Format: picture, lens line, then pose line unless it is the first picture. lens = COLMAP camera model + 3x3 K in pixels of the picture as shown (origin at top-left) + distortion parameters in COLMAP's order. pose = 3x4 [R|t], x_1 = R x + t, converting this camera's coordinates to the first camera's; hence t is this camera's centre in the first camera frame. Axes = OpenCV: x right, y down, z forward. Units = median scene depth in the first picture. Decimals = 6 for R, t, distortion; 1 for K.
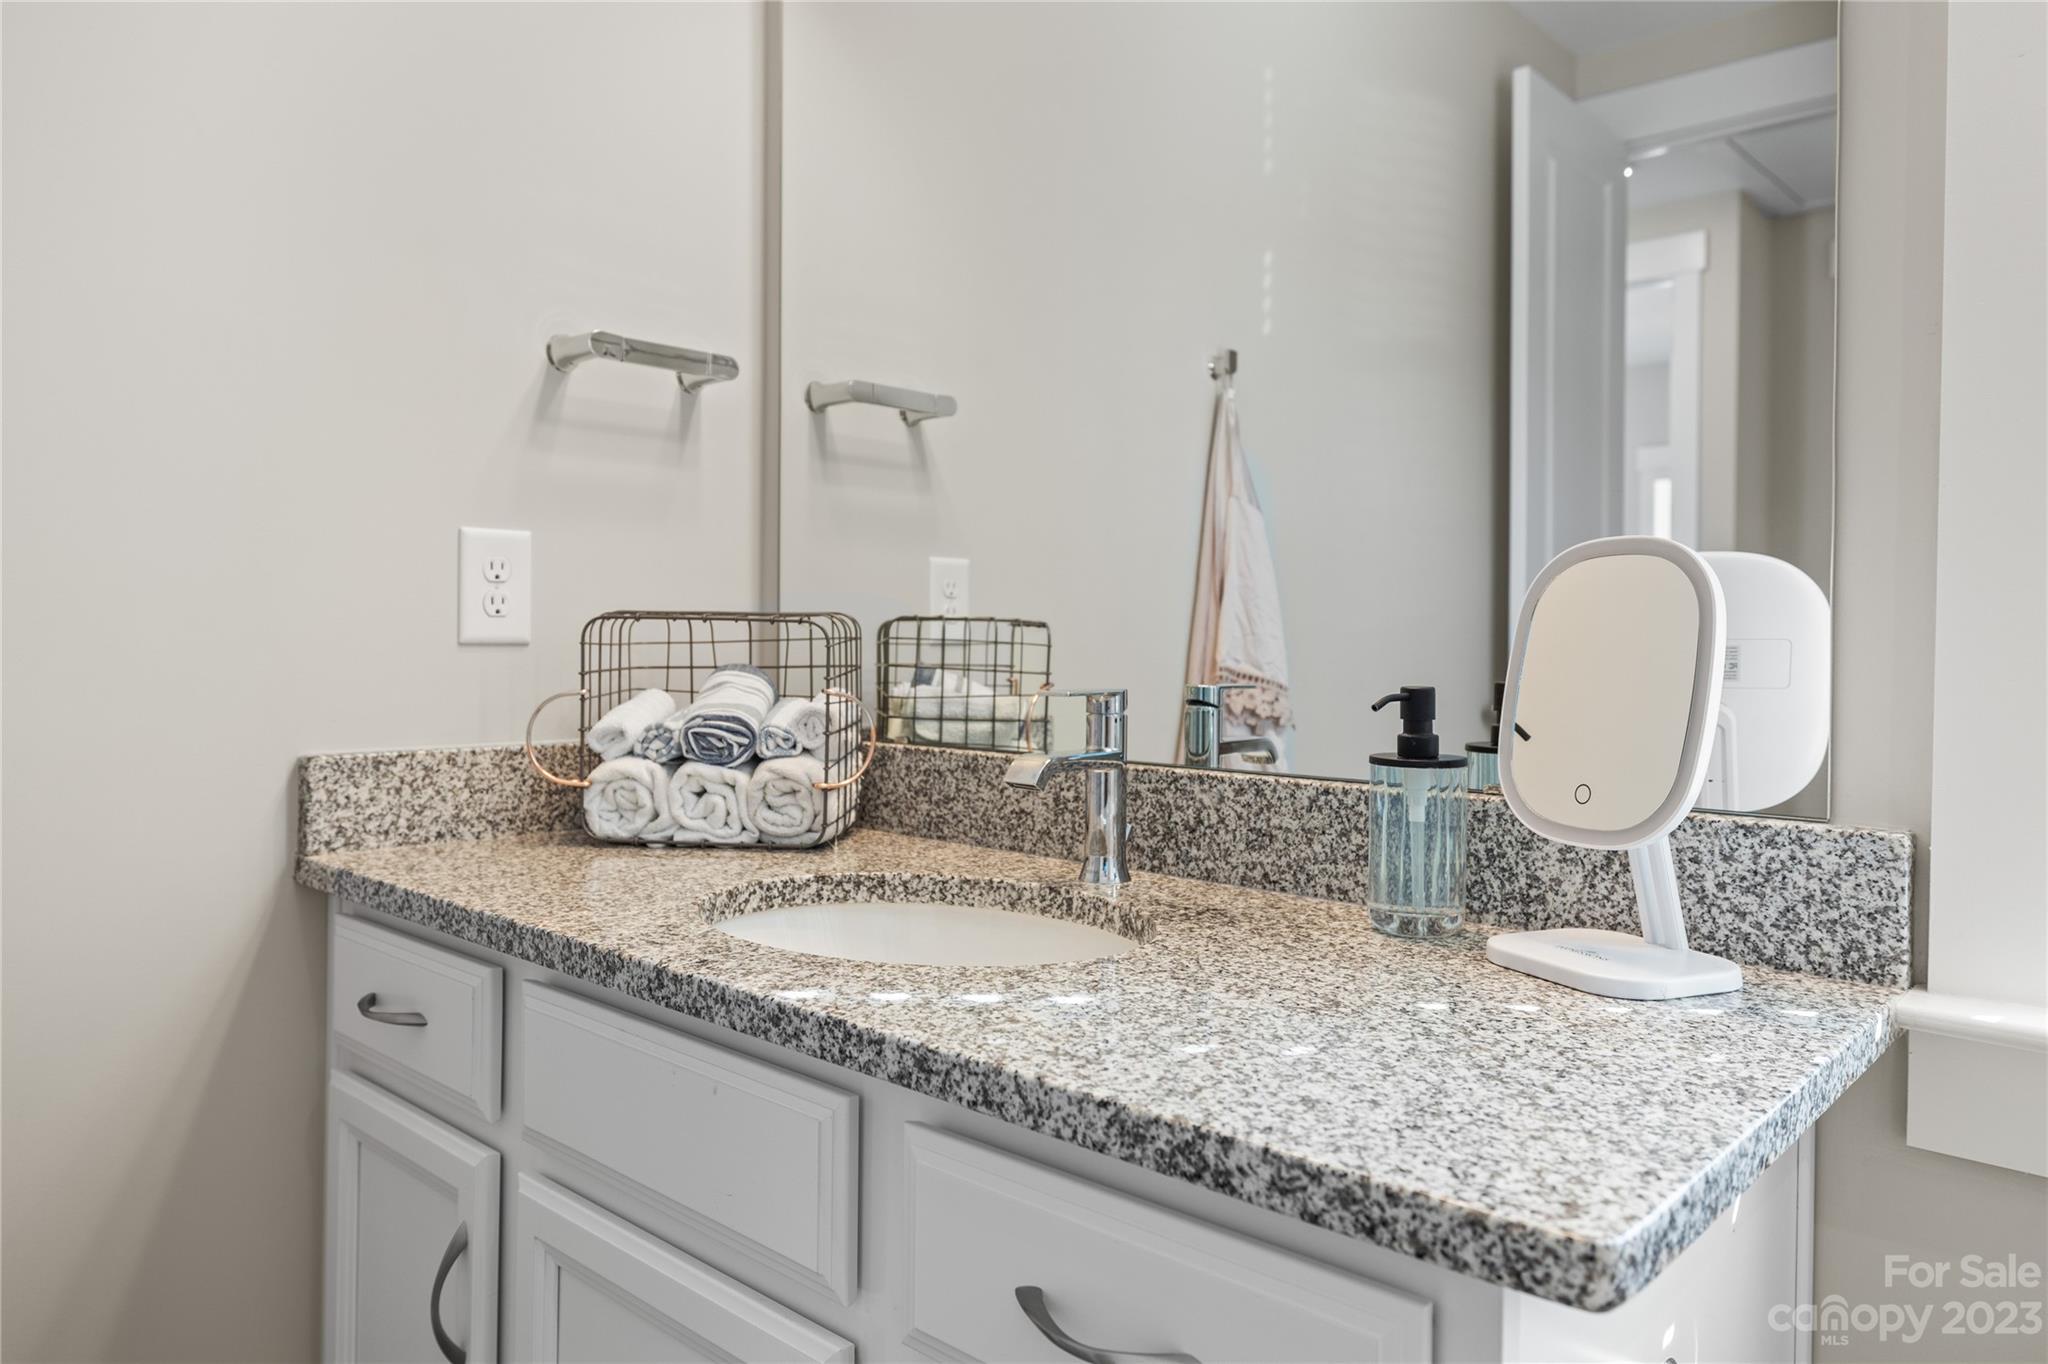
lens RADIAL K [[1396.7, 0, 1024.1], [0, 1396.7, 634.1], [0, 0, 1]] dist [0.002134, -0.000778]
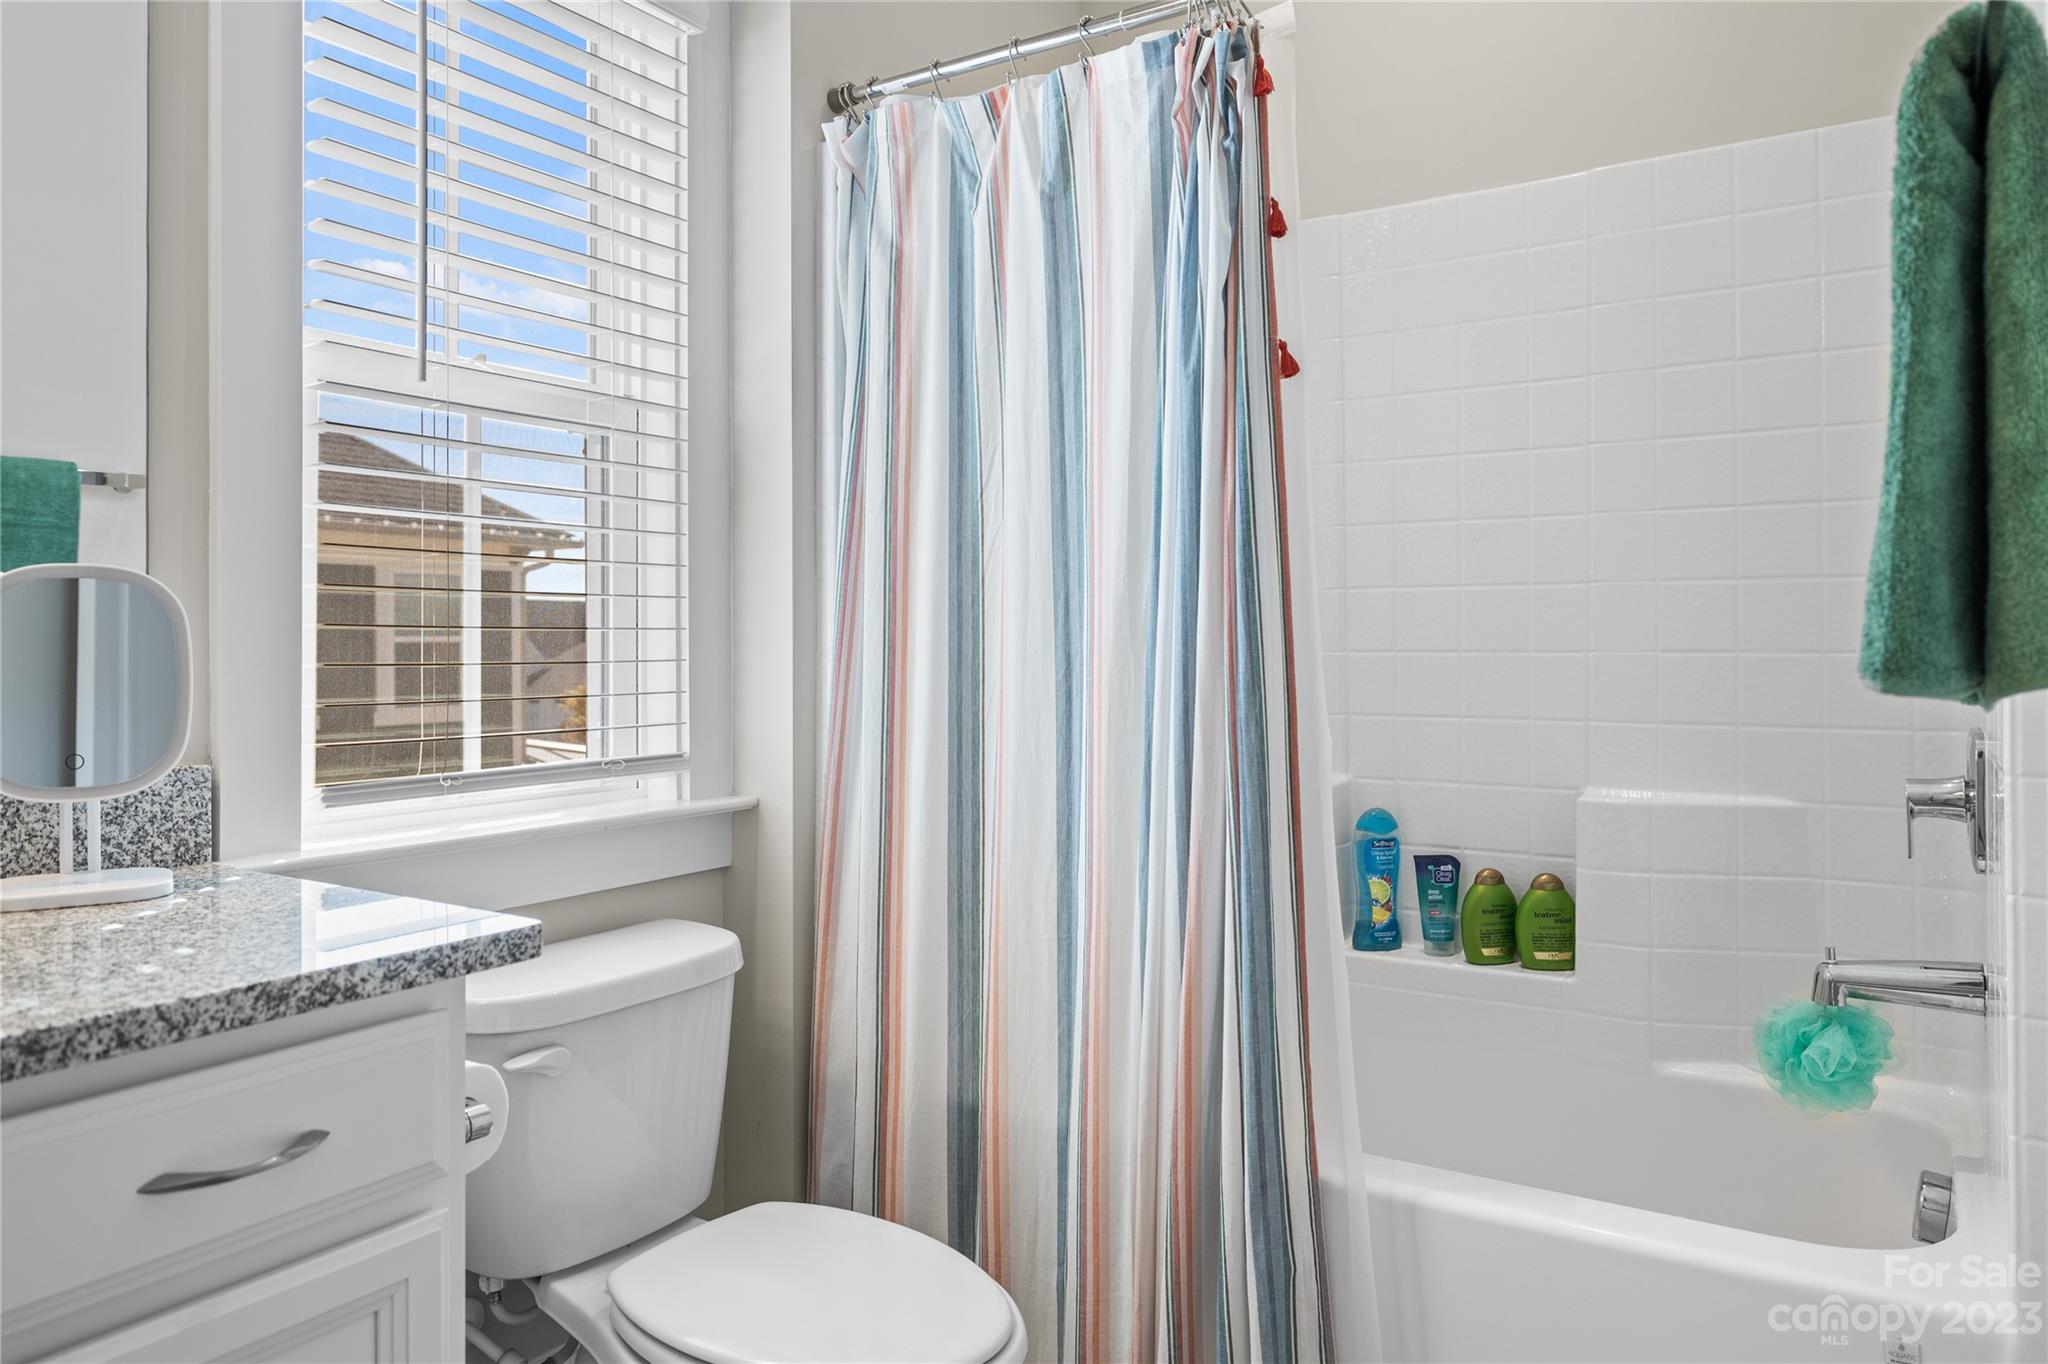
lens RADIAL K [[1396.7, 0, 1024.1], [0, 1396.7, 634.1], [0, 0, 1]] dist [0.002134, -0.000778]
pose [[-0.176171, -0.006472, 0.984338, -1.356132], [-0.002740, 0.999978, 0.006084, -0.018826], [-0.984356, -0.001626, -0.176185, 0.476456]]
